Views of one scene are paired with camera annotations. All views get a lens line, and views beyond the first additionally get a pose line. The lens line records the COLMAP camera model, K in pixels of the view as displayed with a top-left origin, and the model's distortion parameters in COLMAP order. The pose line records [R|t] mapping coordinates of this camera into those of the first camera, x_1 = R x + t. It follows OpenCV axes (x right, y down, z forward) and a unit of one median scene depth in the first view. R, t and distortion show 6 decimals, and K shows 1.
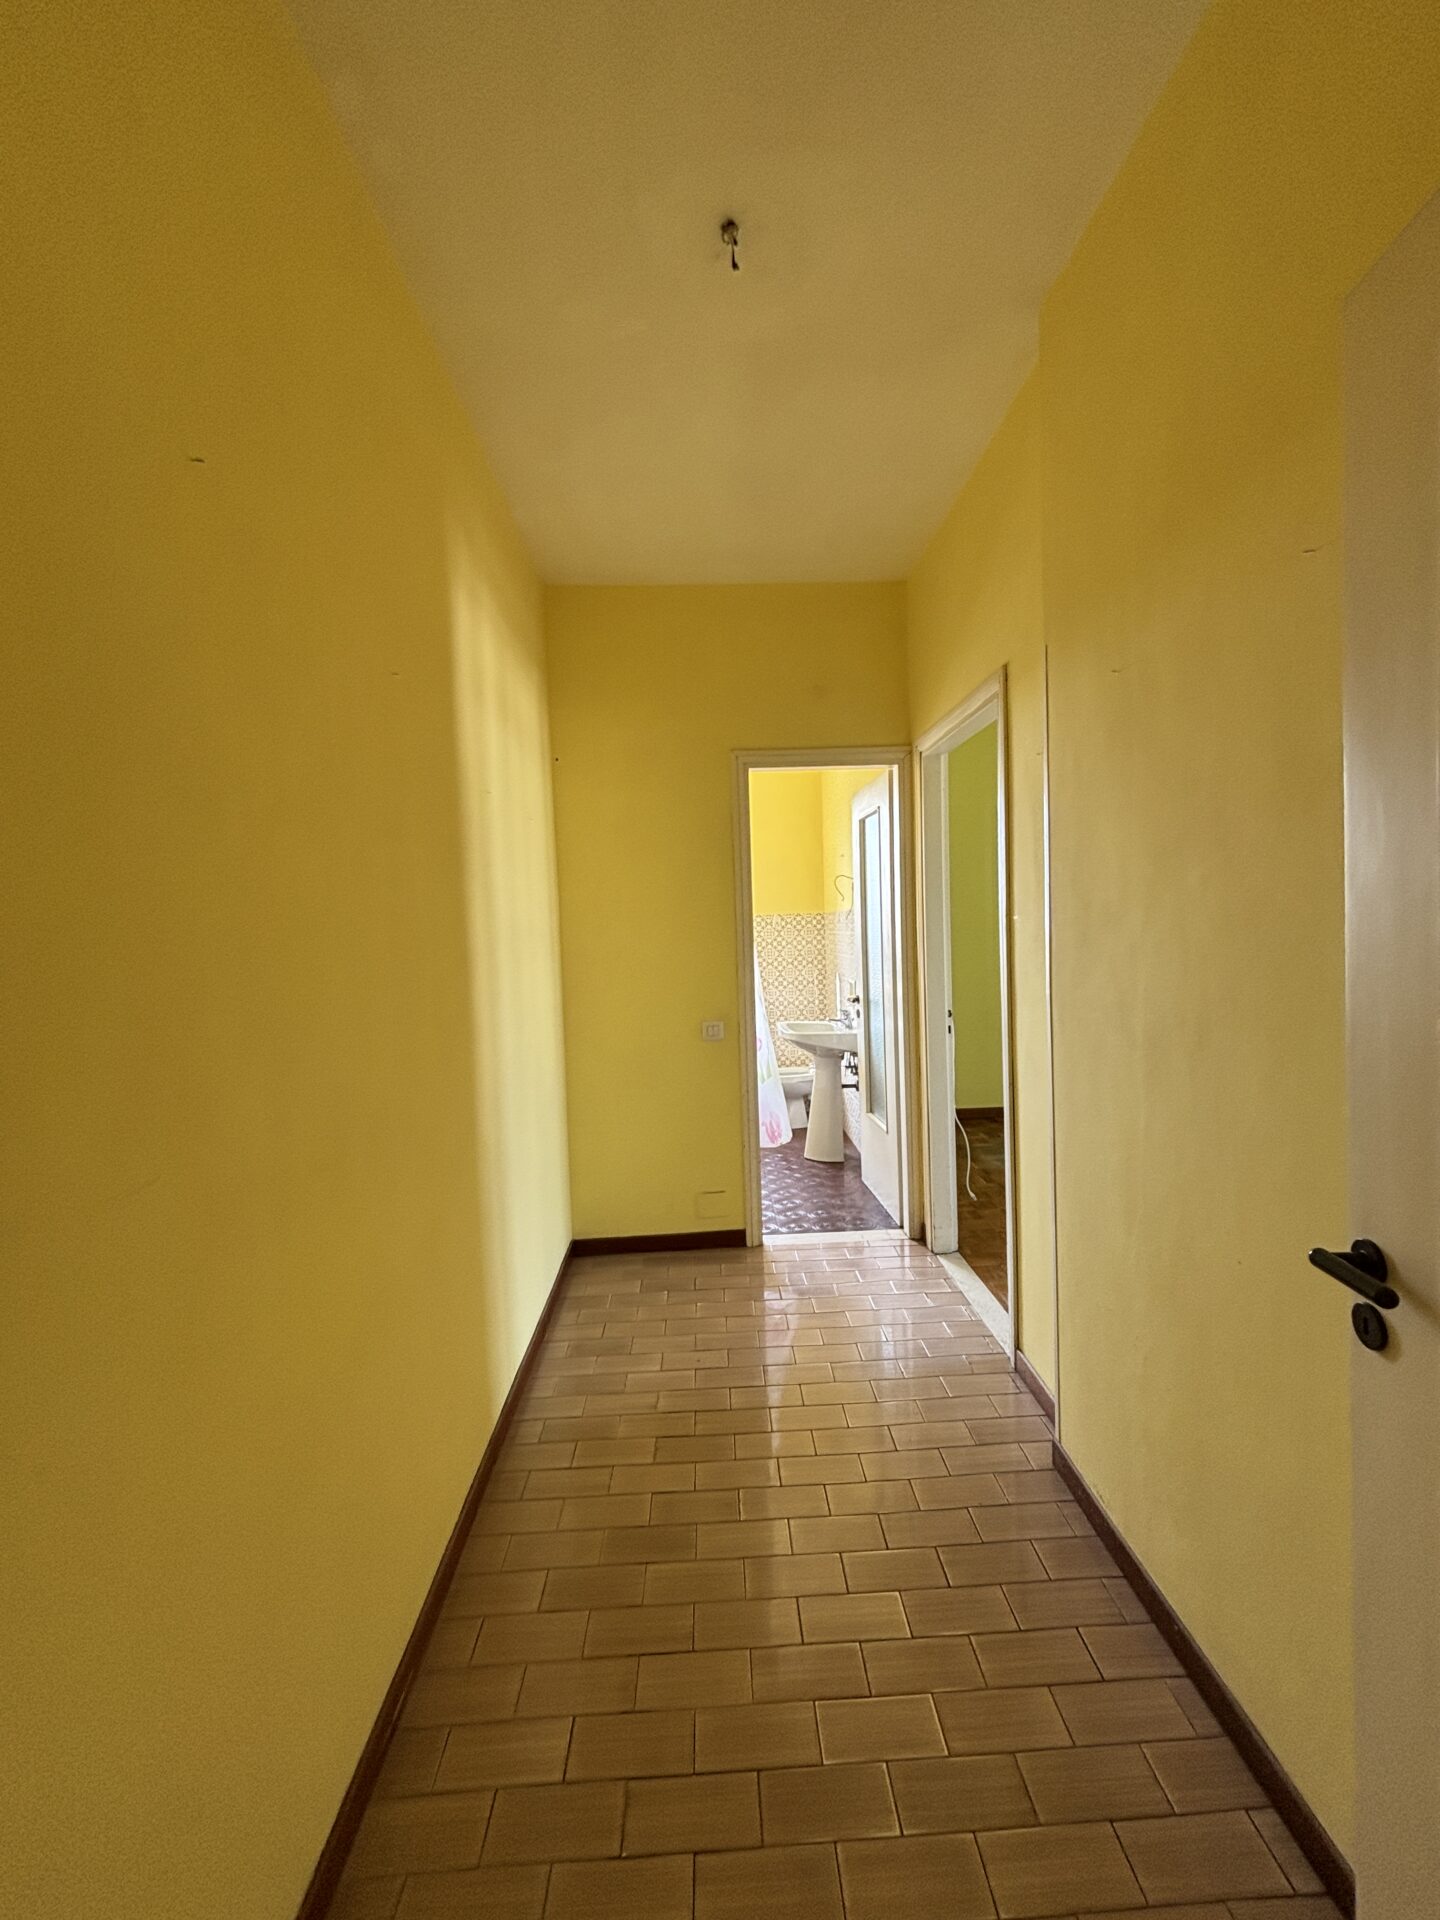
lens RADIAL K [[774.0, 0, 720.0], [0, 774.0, 960.0], [0, 0, 1]] dist [0.002443, 0.000595]
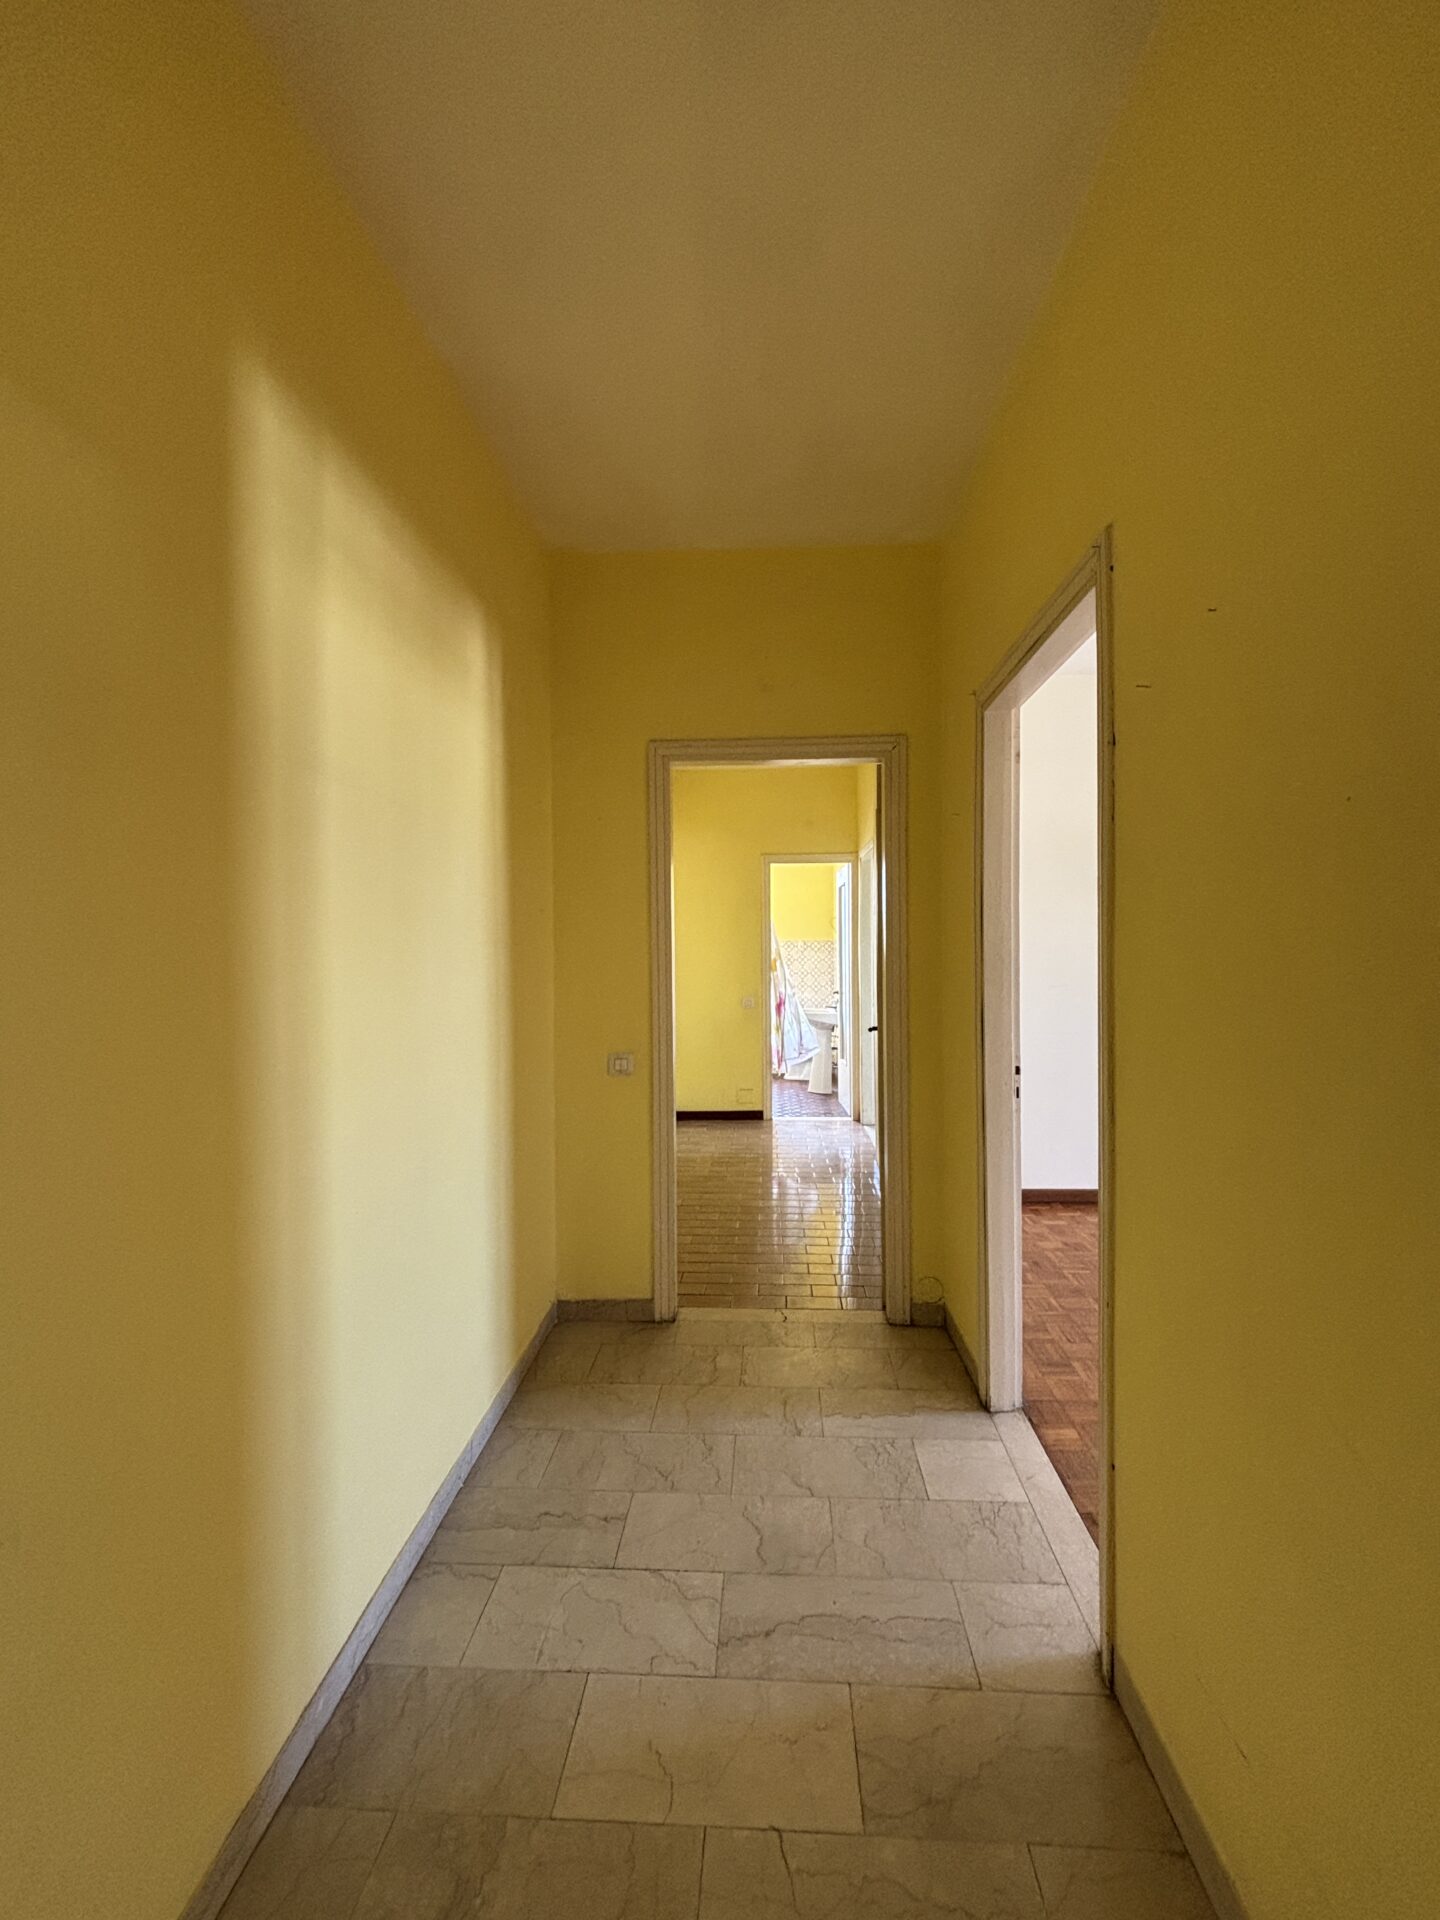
lens RADIAL K [[782.0, 0, 731.4], [0, 782.0, 955.8], [0, 0, 1]] dist [-0.007651, 0.004119]
pose [[0.996626, 0.030357, -0.076262, 0.087508], [-0.032994, 0.998892, -0.033562, 0.044485], [0.075158, 0.035965, 0.996523, -0.867138]]
